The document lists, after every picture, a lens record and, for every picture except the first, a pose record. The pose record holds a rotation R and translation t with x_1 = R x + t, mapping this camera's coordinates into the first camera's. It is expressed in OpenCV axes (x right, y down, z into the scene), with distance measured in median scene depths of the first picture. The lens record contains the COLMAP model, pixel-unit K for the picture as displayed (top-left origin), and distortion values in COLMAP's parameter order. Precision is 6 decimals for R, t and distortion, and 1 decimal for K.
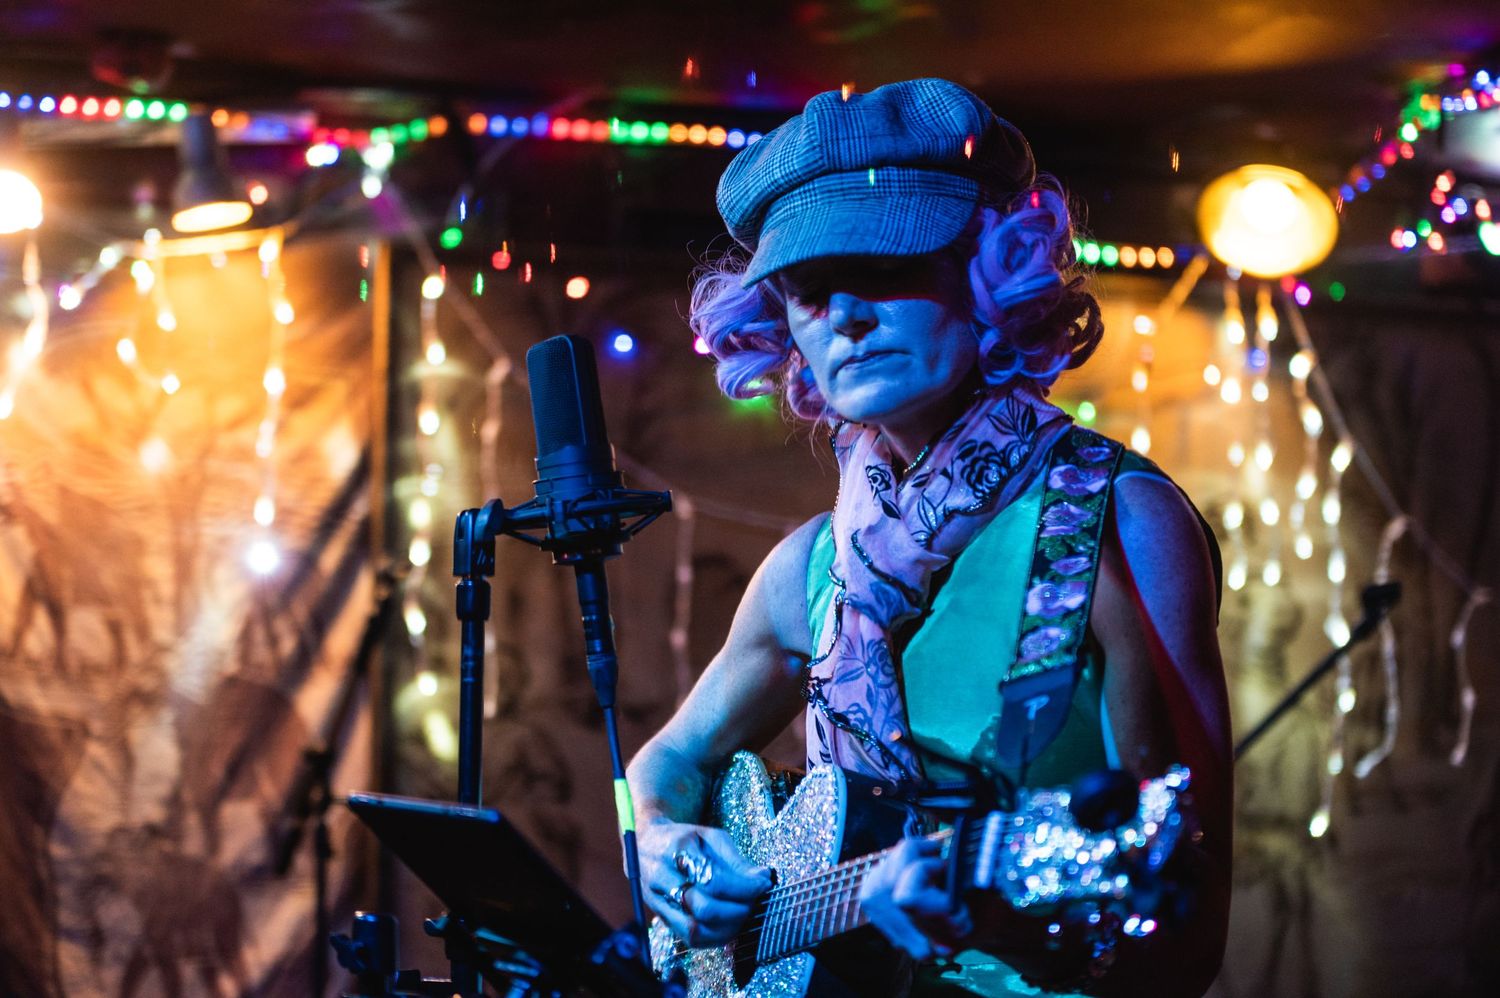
lens RADIAL K [[3321.2, 0, 756.8], [0, 3321.2, 507.6], [0, 0, 1]] dist [-0.145376, 0.000000]
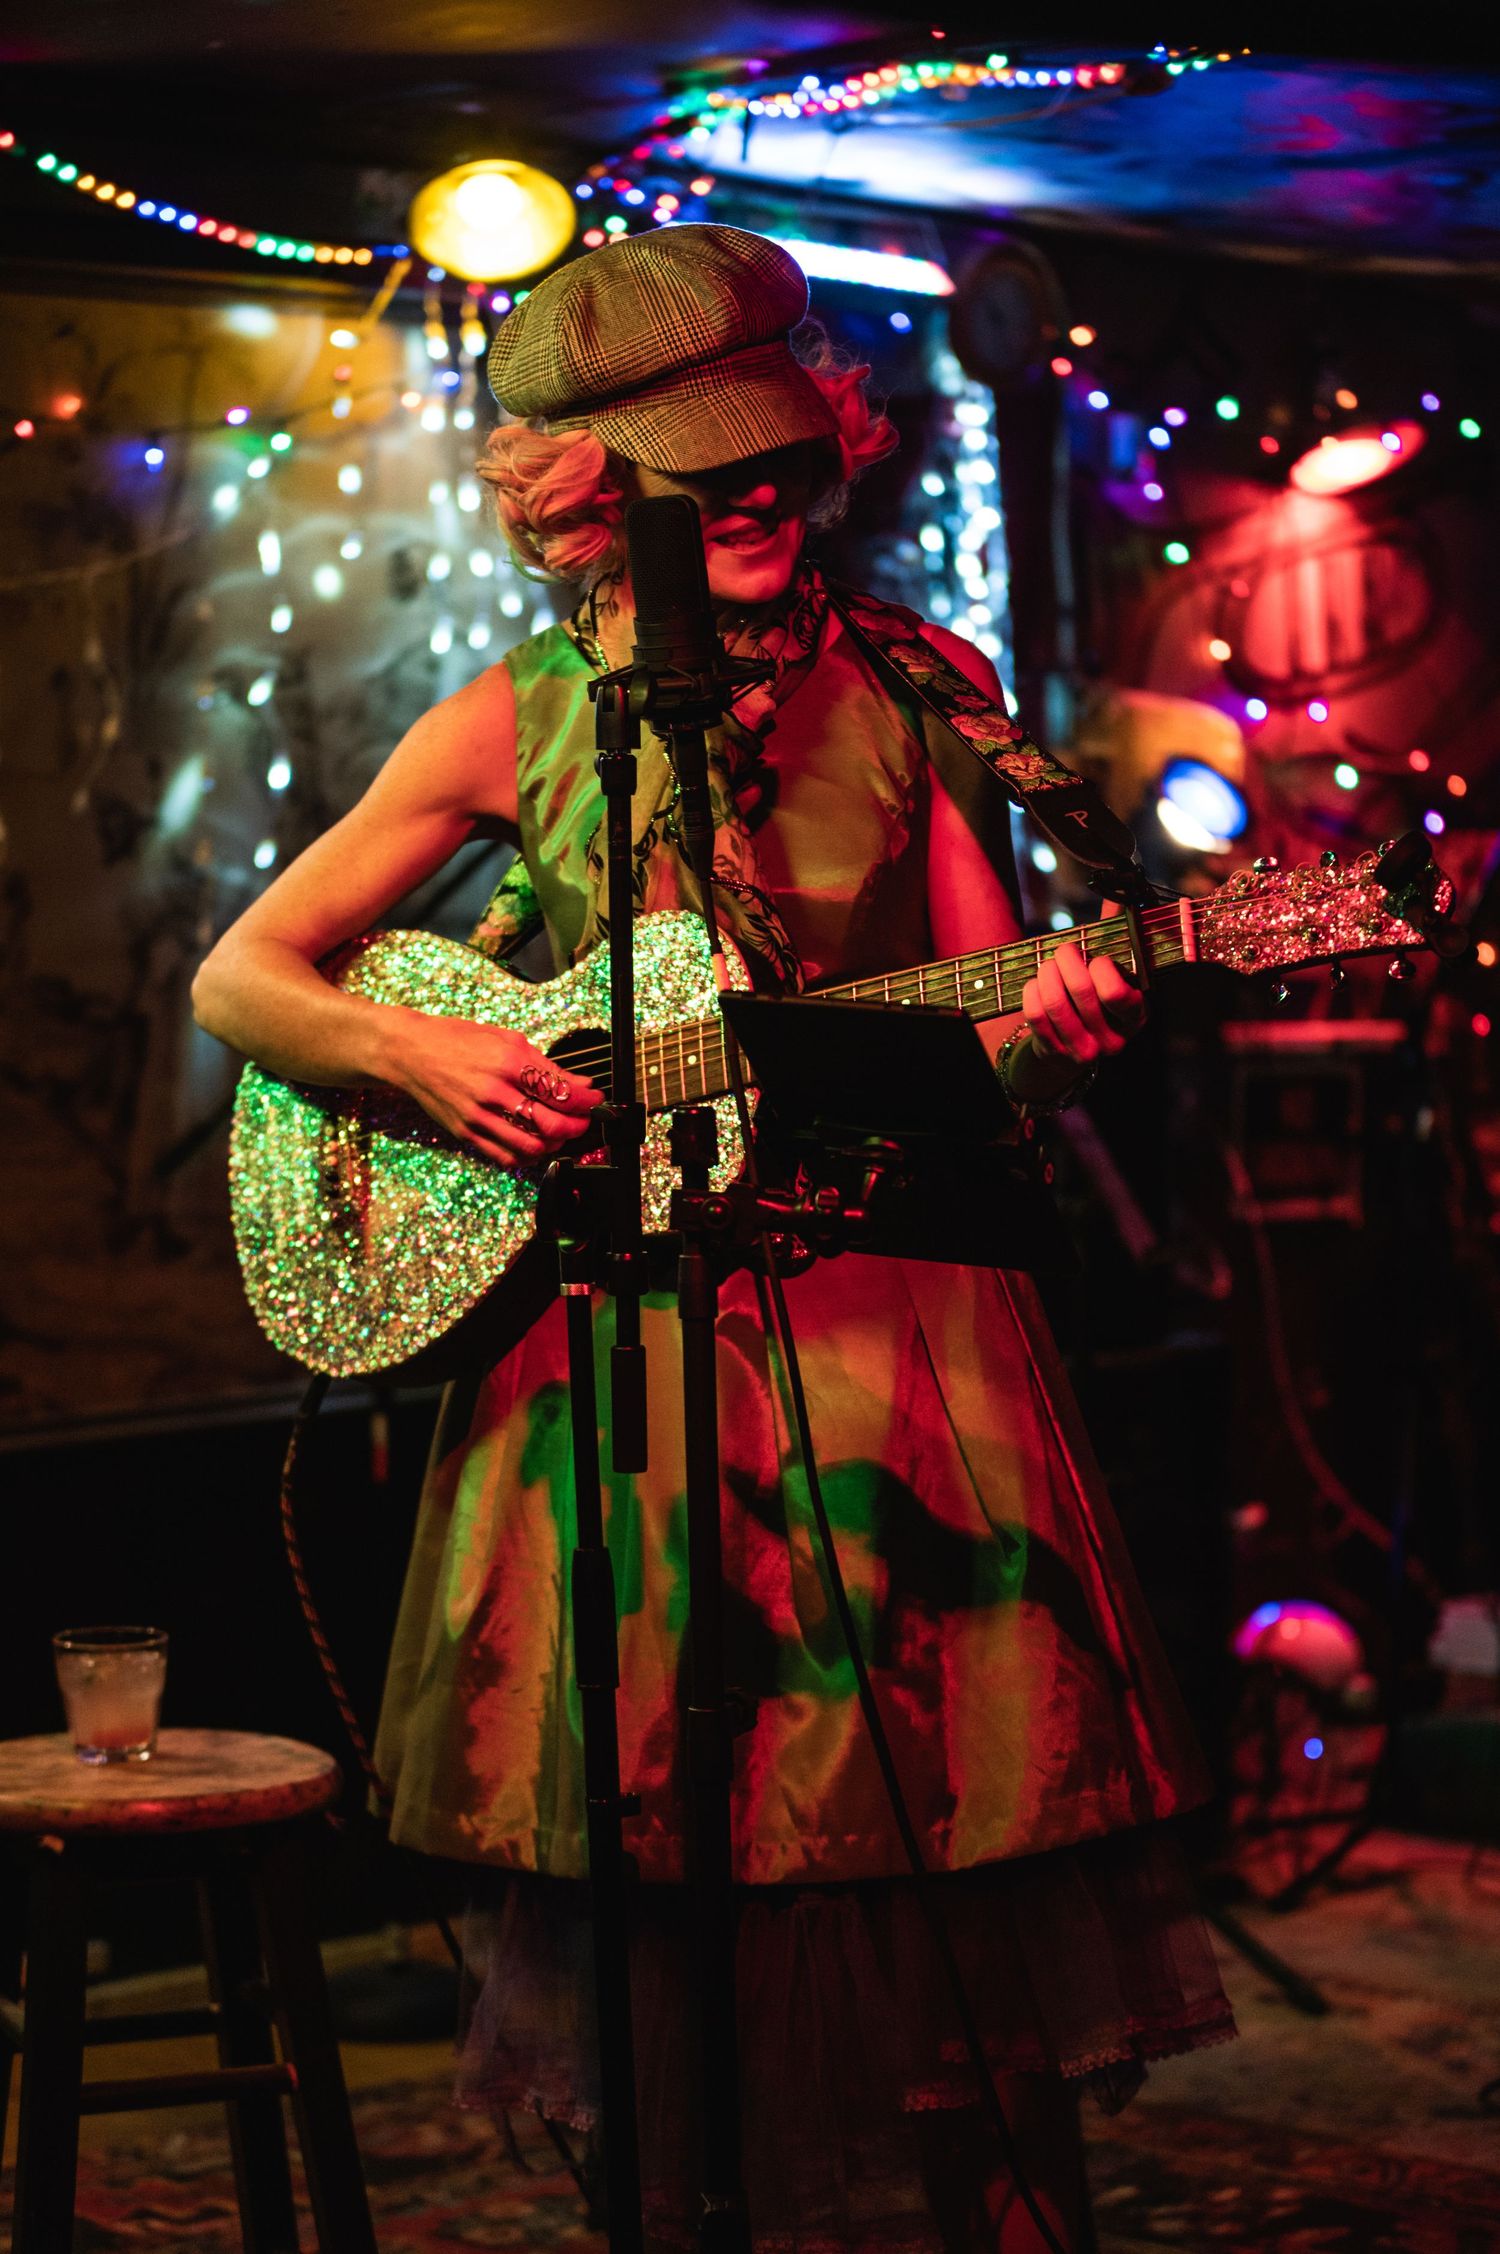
lens RADIAL K [[4611.5, 0, 759.0], [0, 4611.5, 1123.8], [0, 0, 1]] dist [-0.213953, 0.000000]
pose [[0.898882, -0.042054, 0.436169, -0.322915], [-0.027536, 0.987996, 0.152006, -0.040359], [-0.437326, -0.148646, 0.886933, -0.104491]]
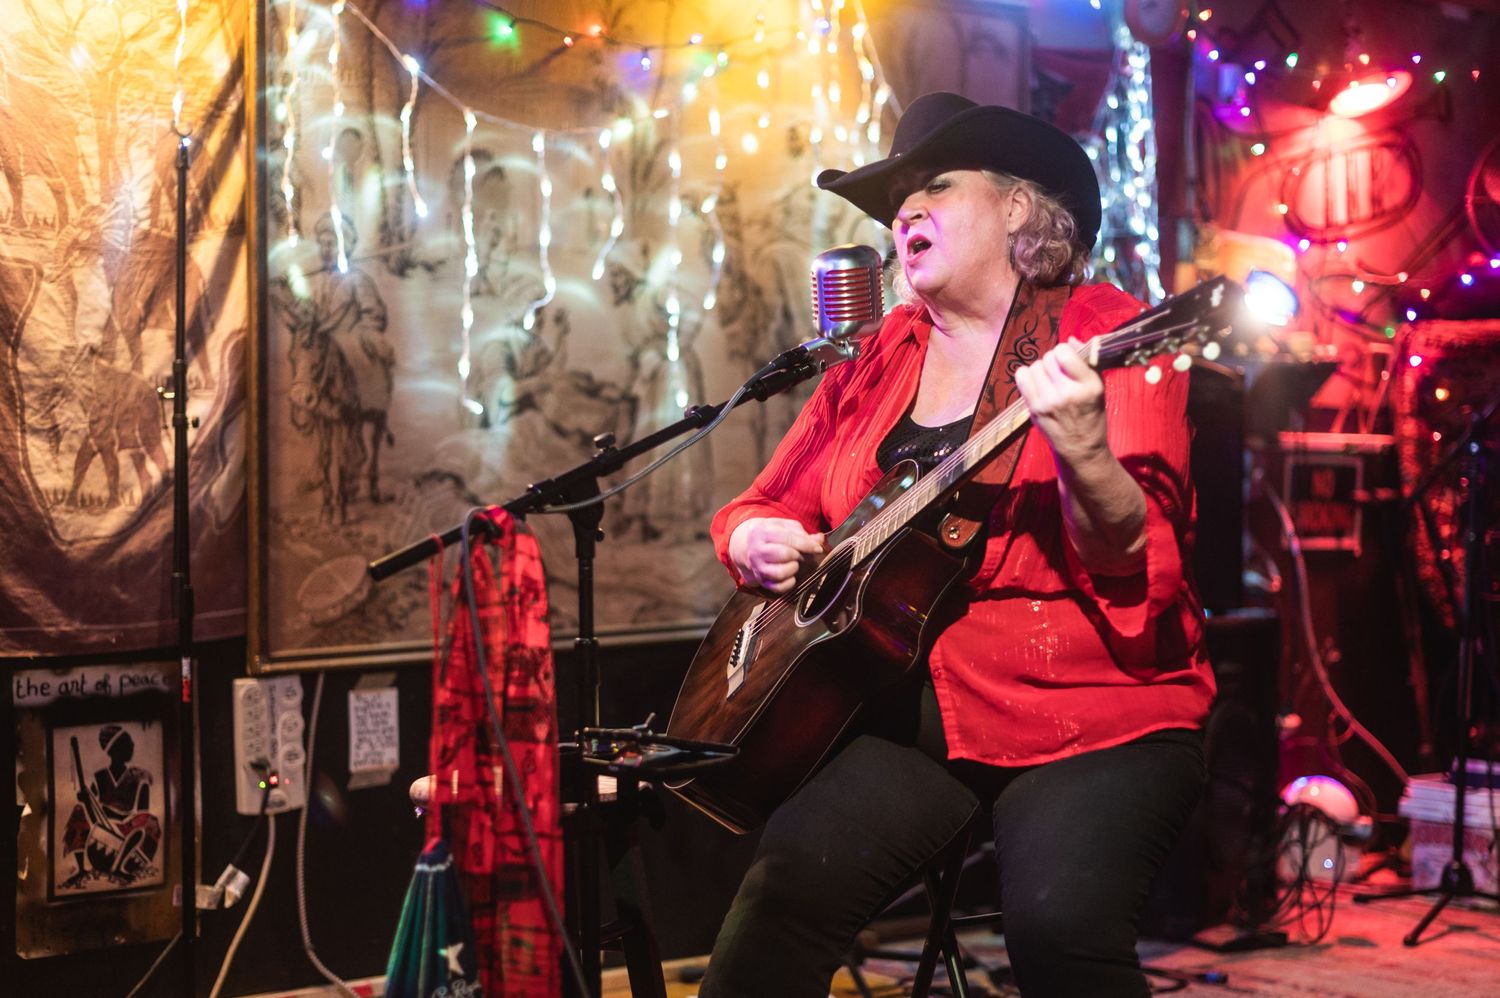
lens RADIAL K [[2514.0, 0, 804.0], [0, 2514.0, 553.1], [0, 0, 1]] dist [0.037110, 0.000000]
pose [[0.933094, -0.025300, 0.358741, -0.273802], [-0.033251, 0.987180, 0.156106, 0.011729], [-0.358091, -0.157590, 0.920291, -0.026567]]
